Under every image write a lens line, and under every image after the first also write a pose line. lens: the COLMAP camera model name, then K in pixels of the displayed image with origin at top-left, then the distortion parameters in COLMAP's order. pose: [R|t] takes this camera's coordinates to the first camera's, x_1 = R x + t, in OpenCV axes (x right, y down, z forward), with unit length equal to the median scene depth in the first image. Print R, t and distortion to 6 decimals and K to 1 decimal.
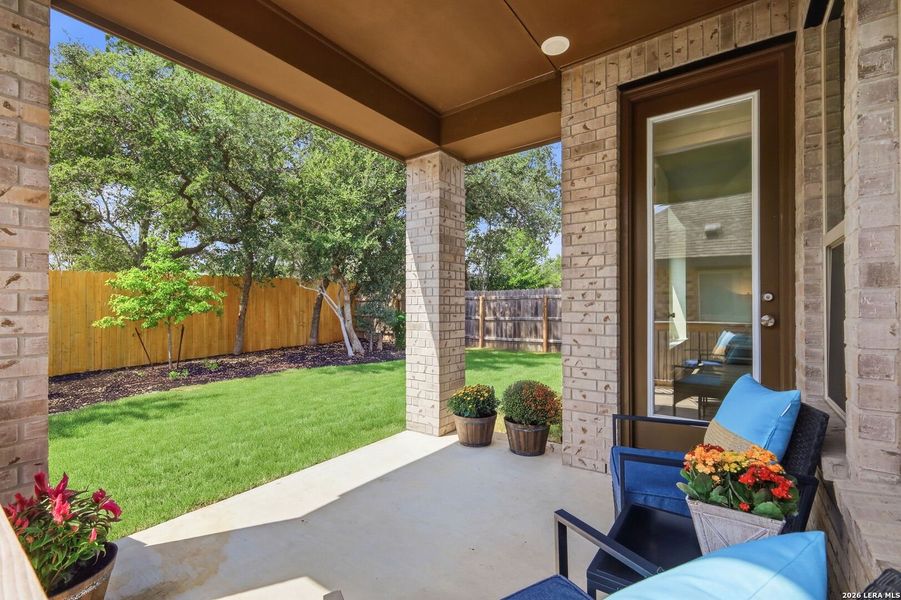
lens RADIAL K [[391.9, 0, 450.5], [0, 391.9, 302.3], [0, 0, 1]] dist [0.000749, 0.000064]
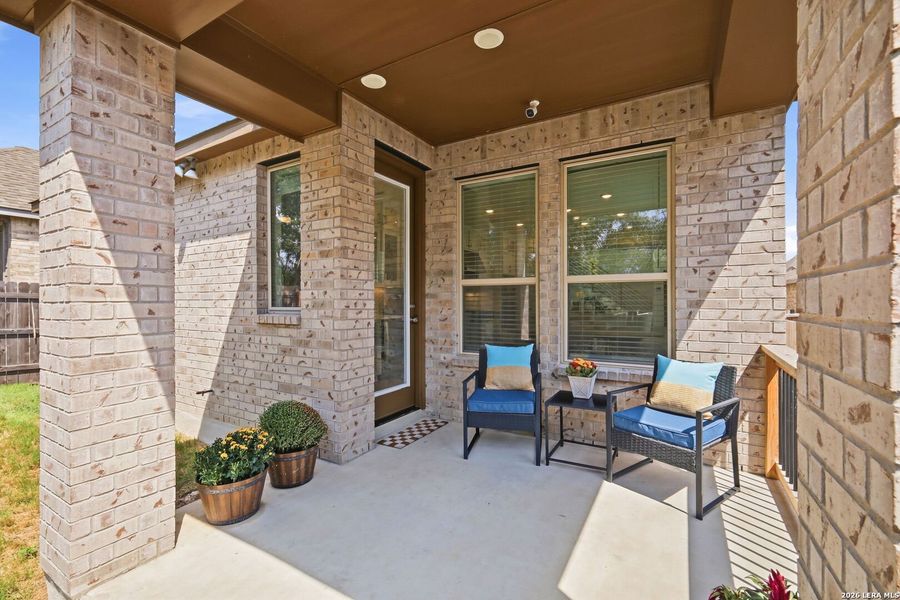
lens RADIAL K [[391.4, 0, 451.3], [0, 391.4, 302.8], [0, 0, 1]] dist [0.000749, 0.000064]
pose [[-0.108832, 0.002266, 0.994058, -0.821059], [-0.007626, 0.999966, -0.003115, -0.021275], [-0.994031, -0.007920, -0.108811, 0.856207]]
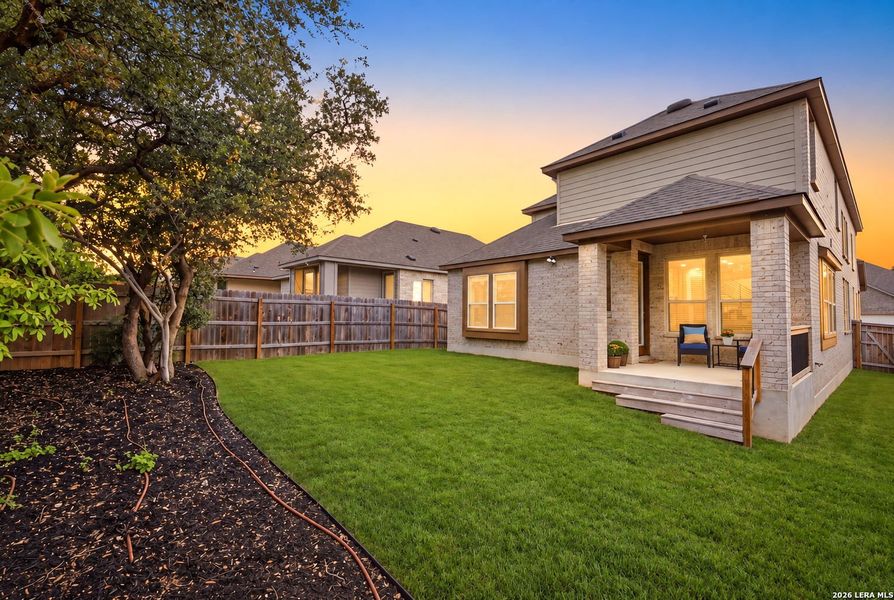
lens RADIAL K [[396.8, 0, 446.1], [0, 396.8, 301.4], [0, 0, 1]] dist [0.000980, -0.000005]
pose [[0.197787, 0.041839, 0.979352, -3.121486], [-0.021785, 0.999030, -0.038280, 0.063080], [-0.980003, -0.013764, 0.198507, 1.852923]]
